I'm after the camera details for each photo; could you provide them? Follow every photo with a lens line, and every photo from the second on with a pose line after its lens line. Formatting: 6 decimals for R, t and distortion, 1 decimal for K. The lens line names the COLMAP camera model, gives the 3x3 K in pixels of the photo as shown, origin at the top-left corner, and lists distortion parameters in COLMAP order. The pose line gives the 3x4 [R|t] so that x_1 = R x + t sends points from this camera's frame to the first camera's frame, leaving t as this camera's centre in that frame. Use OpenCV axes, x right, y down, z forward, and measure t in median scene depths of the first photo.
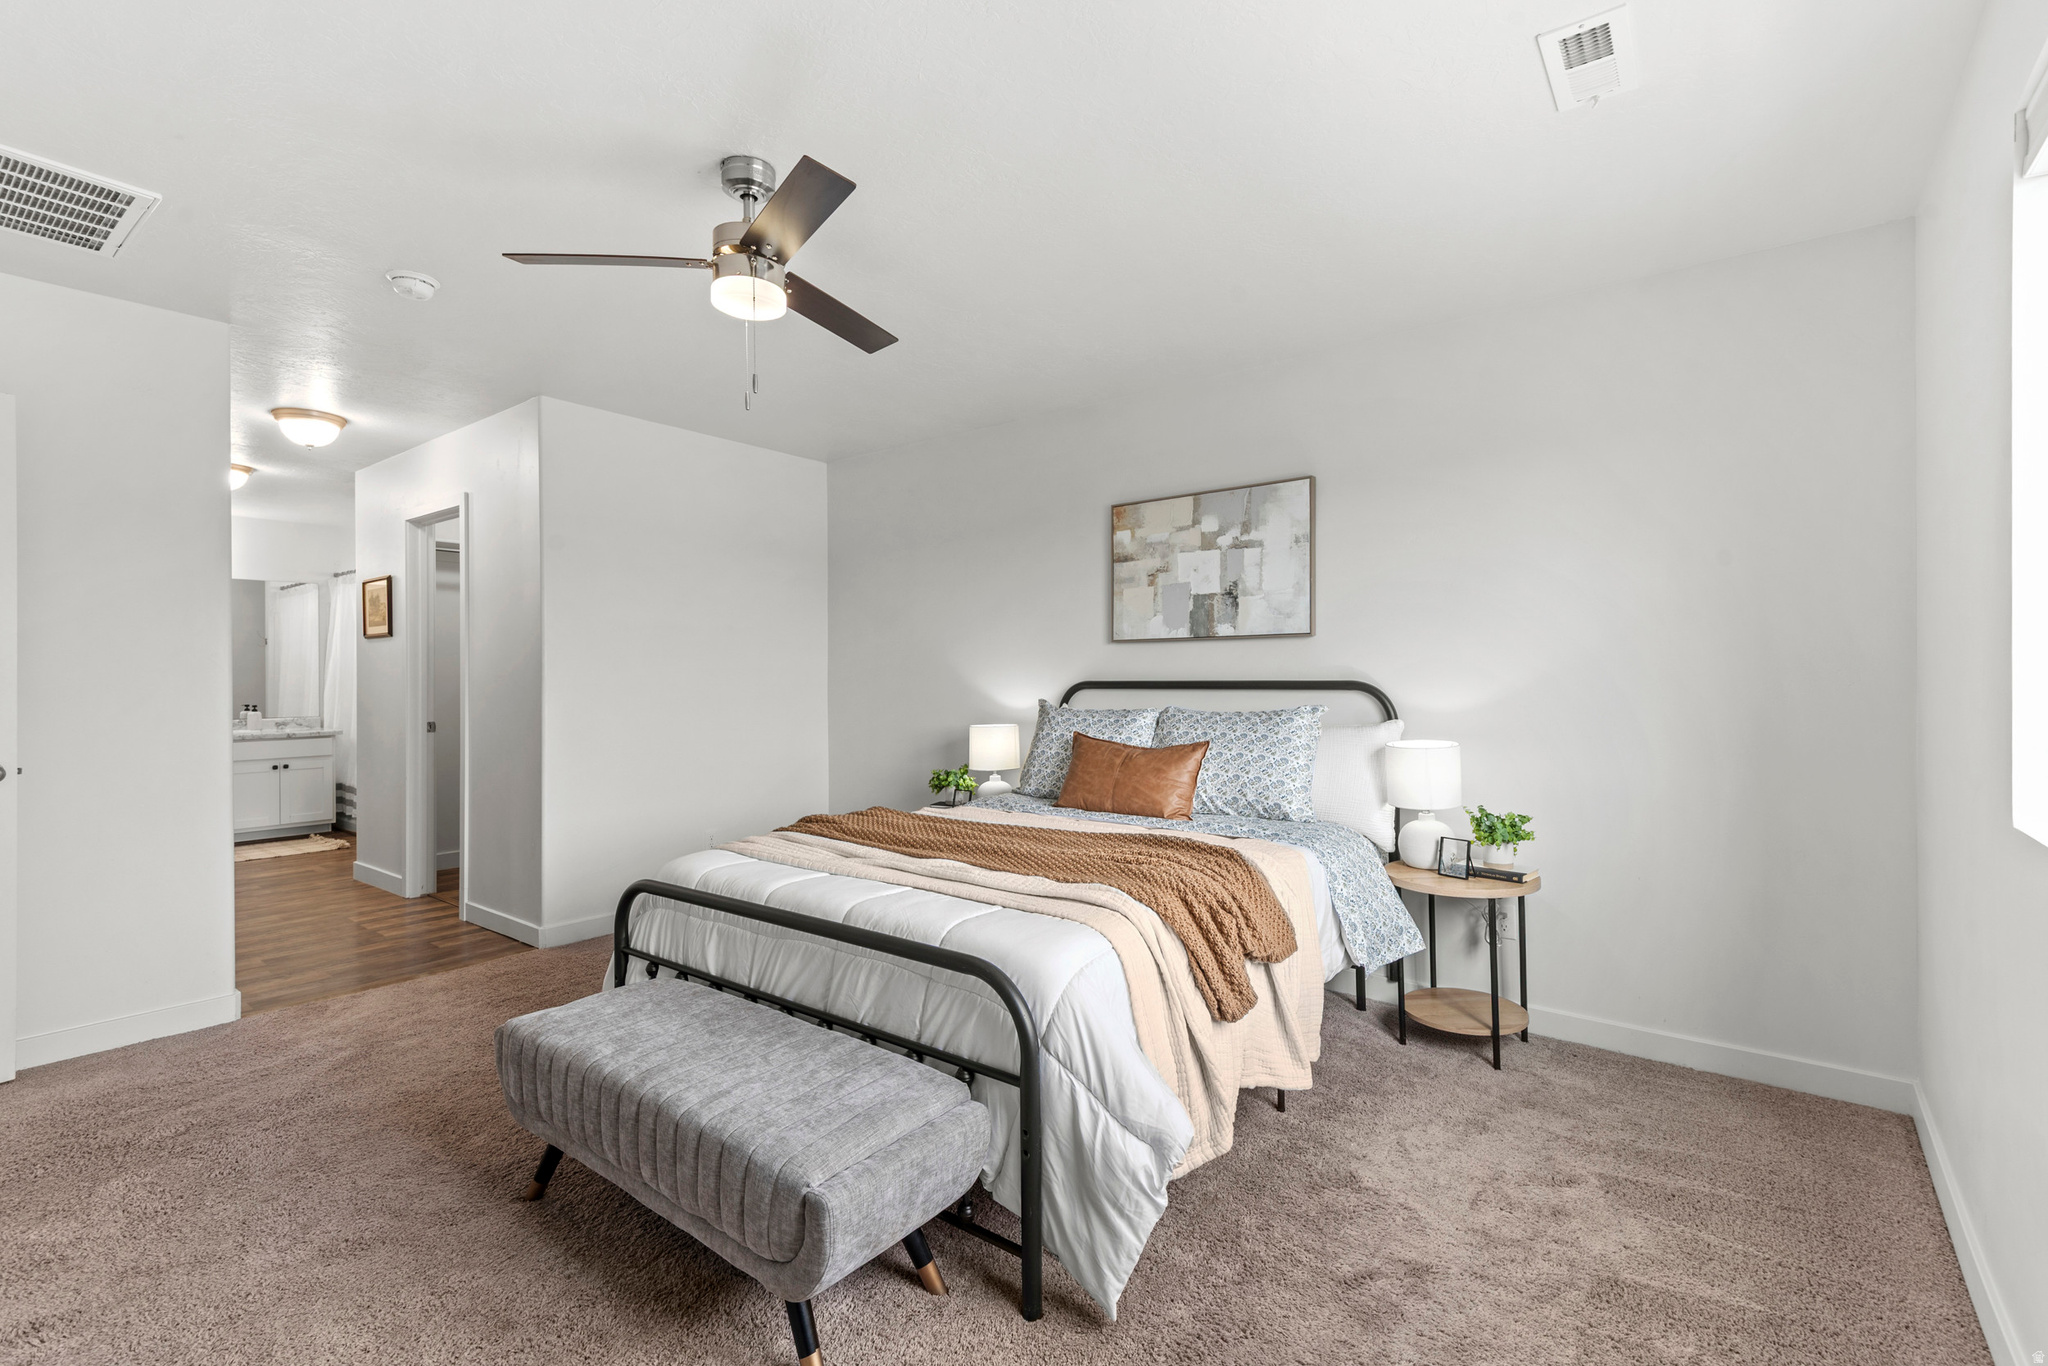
lens RADIAL K [[933.5, 0, 1035.5], [0, 933.5, 680.6], [0, 0, 1]] dist [0.005841, 0.000087]
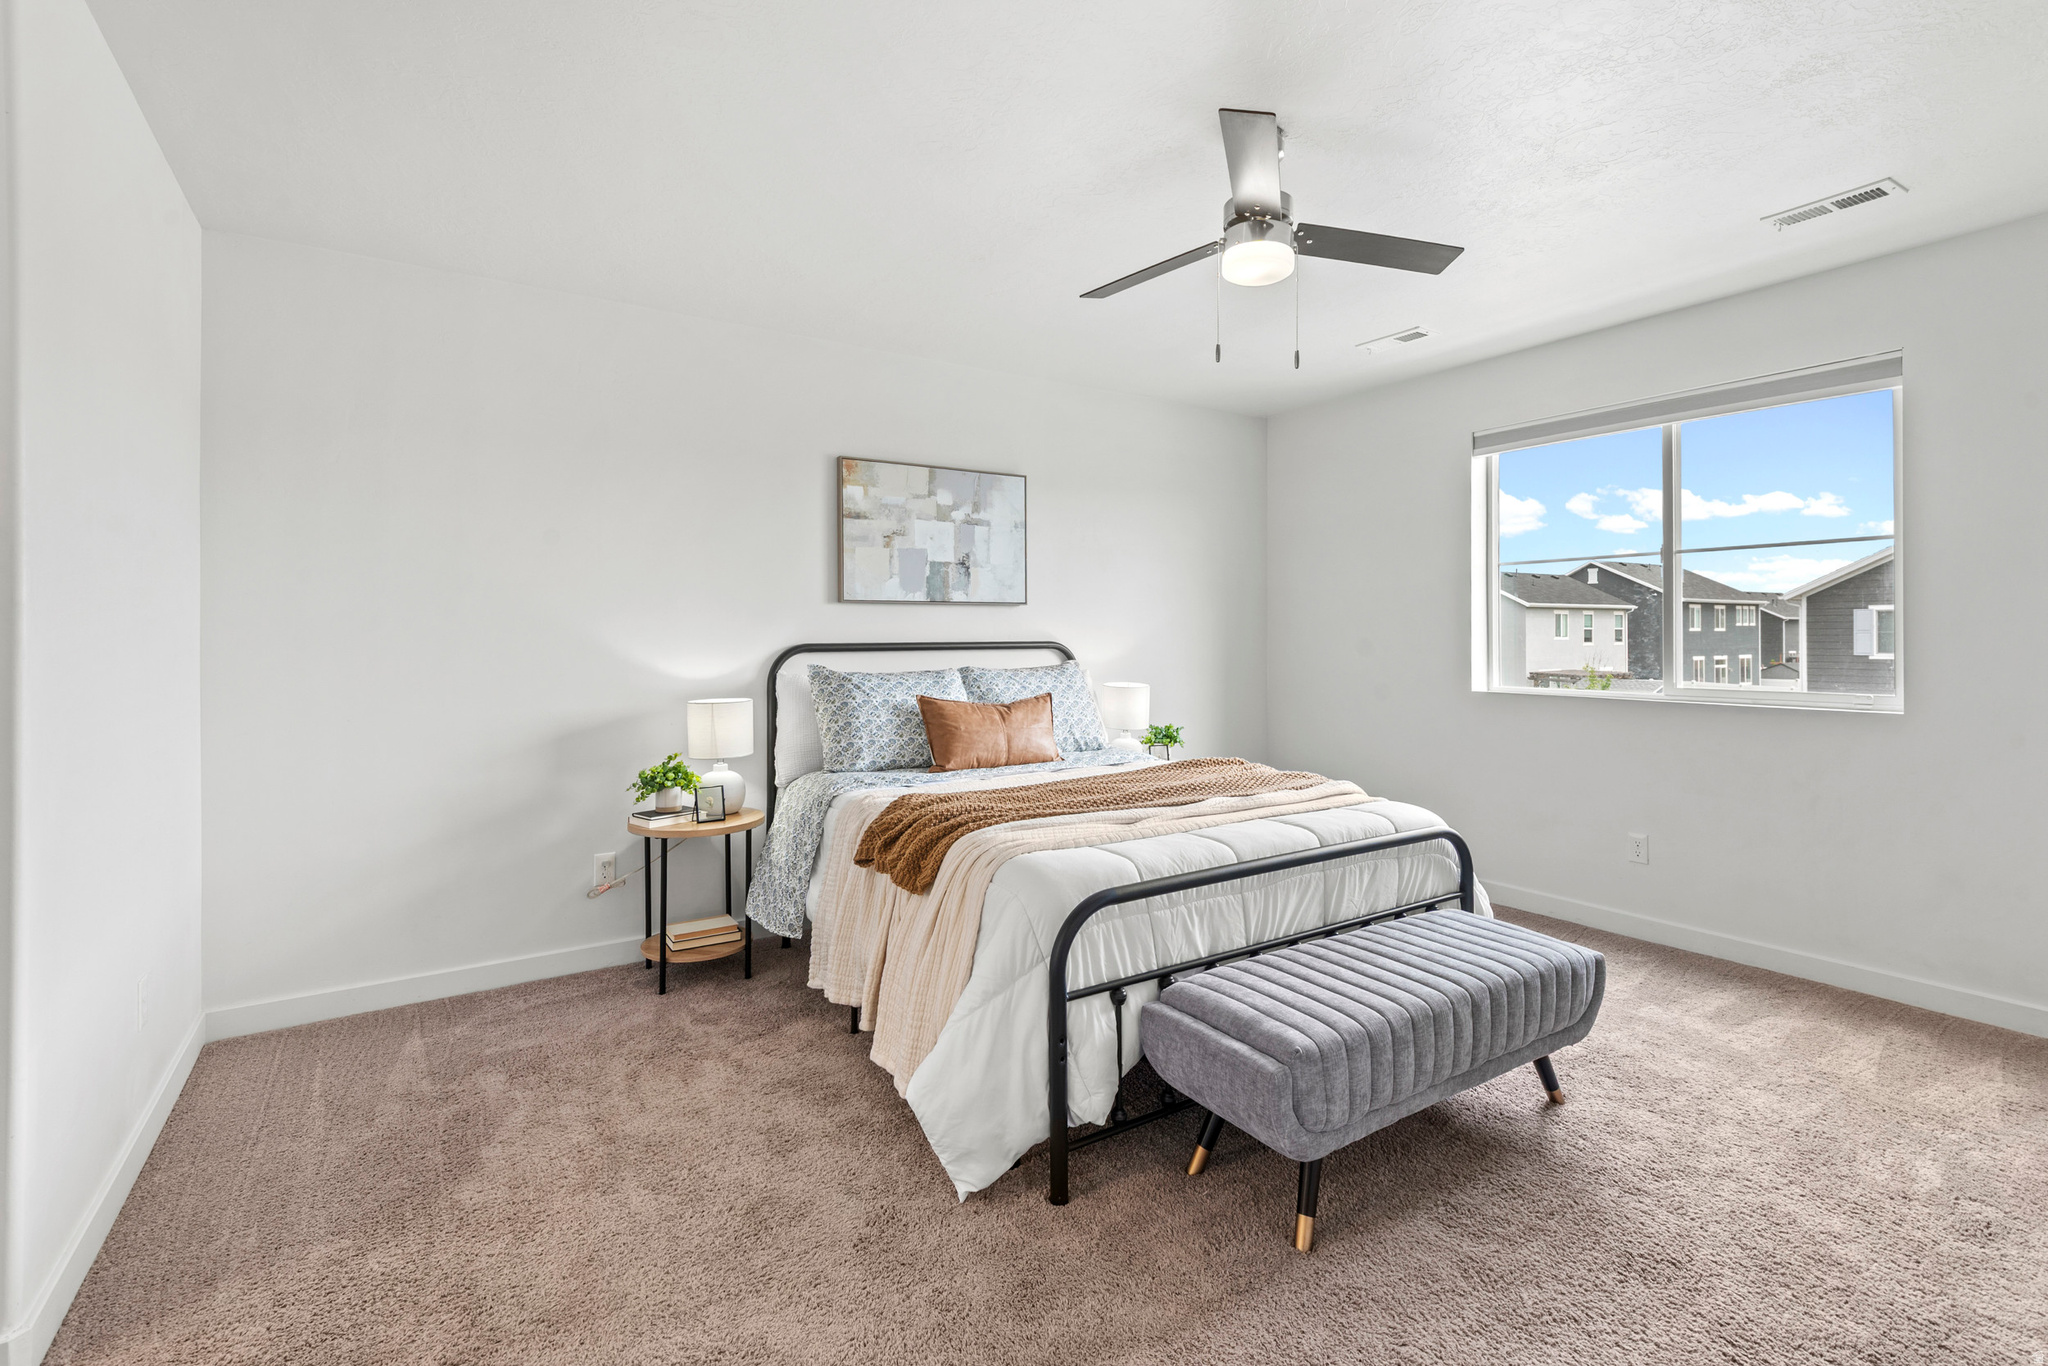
lens RADIAL K [[933.5, 0, 1034.6], [0, 933.5, 663.1], [0, 0, 1]] dist [0.005841, 0.000087]
pose [[0.337809, -0.024299, 0.940901, -0.804716], [0.005168, 0.999700, 0.023961, -0.000723], [-0.941201, -0.003231, 0.337833, 0.534647]]
